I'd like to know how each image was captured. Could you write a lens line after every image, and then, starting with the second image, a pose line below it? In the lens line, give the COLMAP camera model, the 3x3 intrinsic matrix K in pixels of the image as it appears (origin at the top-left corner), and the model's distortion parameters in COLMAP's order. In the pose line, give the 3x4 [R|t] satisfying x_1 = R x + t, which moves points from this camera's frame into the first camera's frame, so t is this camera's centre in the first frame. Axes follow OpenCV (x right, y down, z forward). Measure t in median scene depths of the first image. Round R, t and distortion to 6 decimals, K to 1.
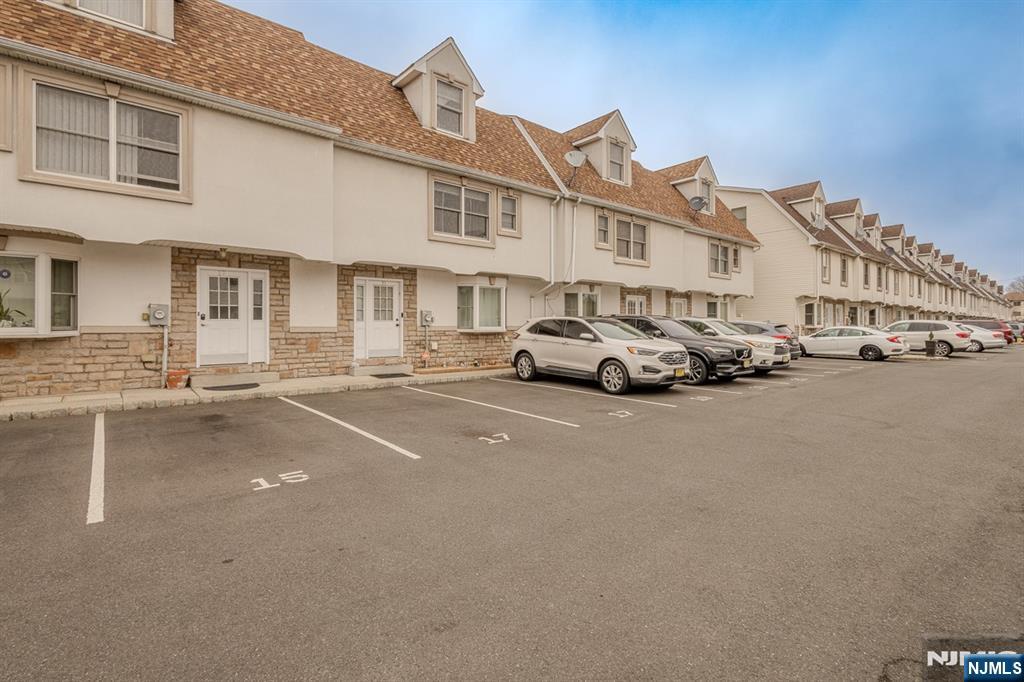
lens RADIAL K [[482.0, 0, 515.1], [0, 482.0, 313.2], [0, 0, 1]] dist [0.002468, 0.000199]
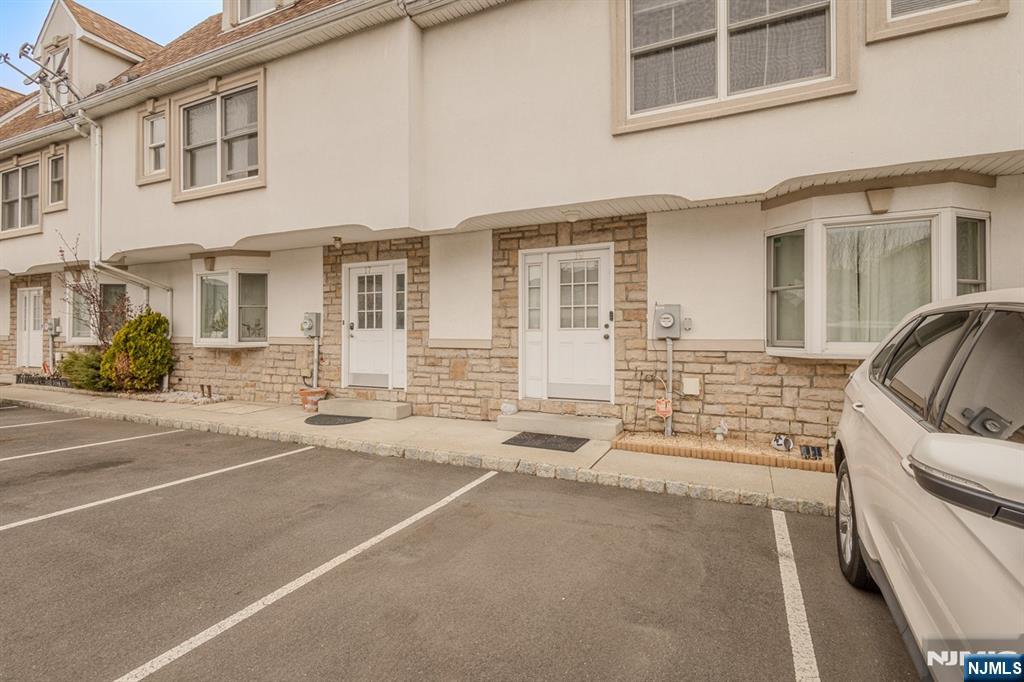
lens RADIAL K [[470.1, 0, 511.8], [0, 470.1, 324.3], [0, 0, 1]] dist [0.002362, 0.000187]
pose [[0.424340, -0.023195, -0.905206, 0.174278], [0.019772, 0.999671, -0.016347, 0.021089], [0.905287, -0.010961, 0.424659, 0.844290]]
